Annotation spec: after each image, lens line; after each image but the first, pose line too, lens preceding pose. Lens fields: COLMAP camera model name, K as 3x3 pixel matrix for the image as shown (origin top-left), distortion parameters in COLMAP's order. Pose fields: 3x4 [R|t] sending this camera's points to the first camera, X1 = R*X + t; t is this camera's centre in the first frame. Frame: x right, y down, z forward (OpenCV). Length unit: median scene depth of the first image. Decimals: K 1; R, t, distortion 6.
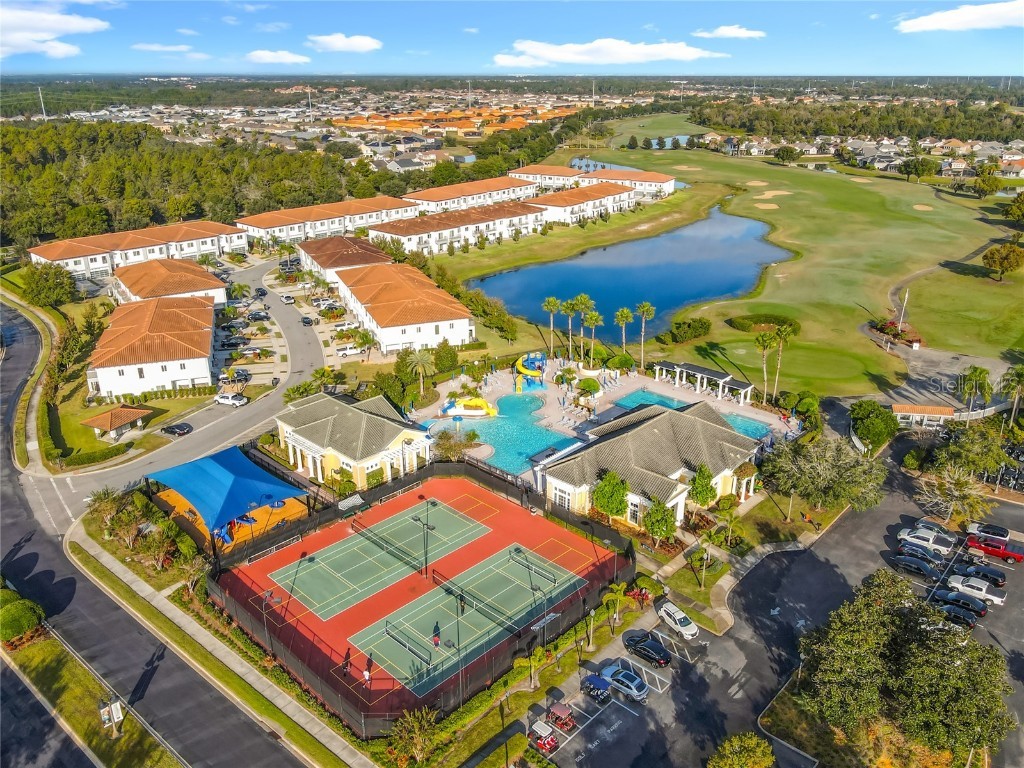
lens RADIAL K [[798.5, 0, 509.9], [0, 798.5, 384.0], [0, 0, 1]] dist [-0.016915, 0.007703]
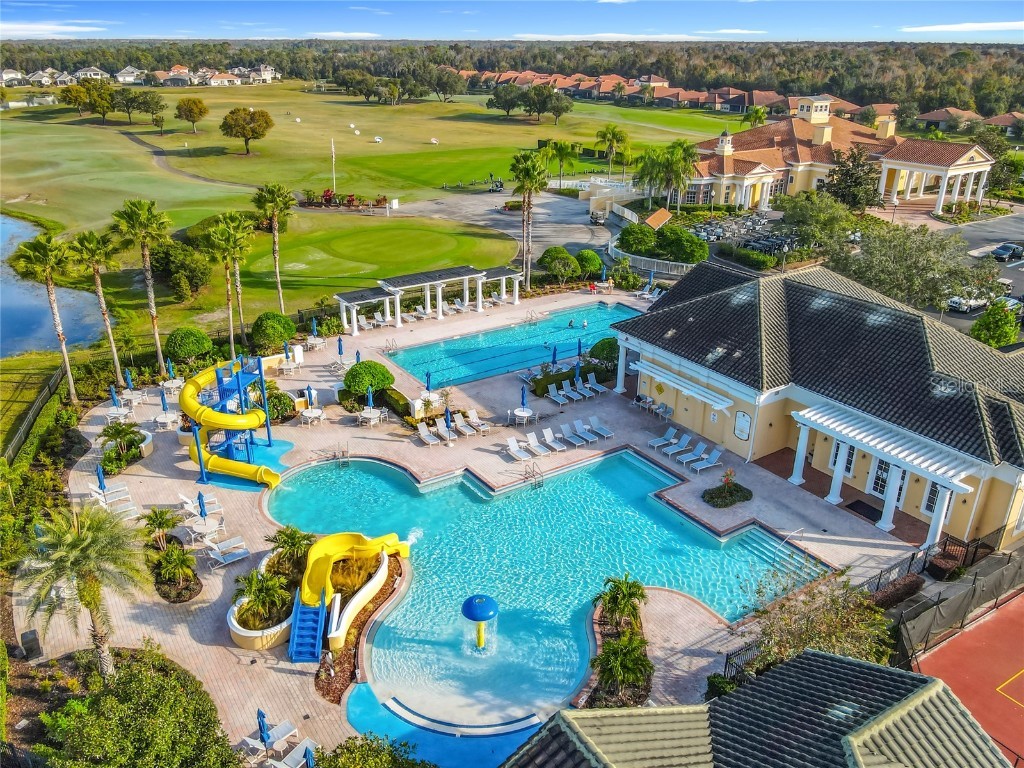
lens RADIAL K [[798.5, 0, 509.9], [0, 798.5, 384.0], [0, 0, 1]] dist [-0.016915, 0.007703]
pose [[0.238885, -0.382742, 0.892436, -0.191152], [0.351380, 0.890836, 0.287999, -0.068020], [-0.905244, 0.244785, 0.347295, 0.614501]]
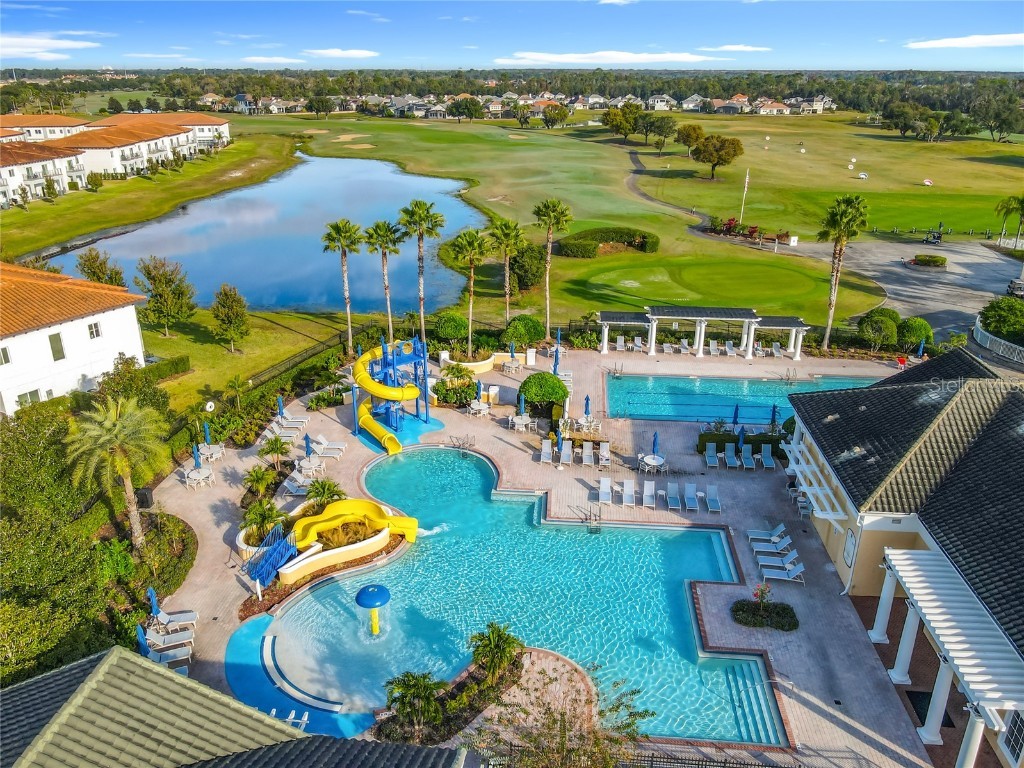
lens RADIAL K [[792.1, 0, 508.3], [0, 792.1, 381.0], [0, 0, 1]] dist [-0.011111, 0.005323]
pose [[0.793402, -0.221347, 0.567026, -0.119179], [0.221467, 0.972666, 0.069810, -0.028262], [-0.566979, 0.070190, 0.820736, 0.513129]]
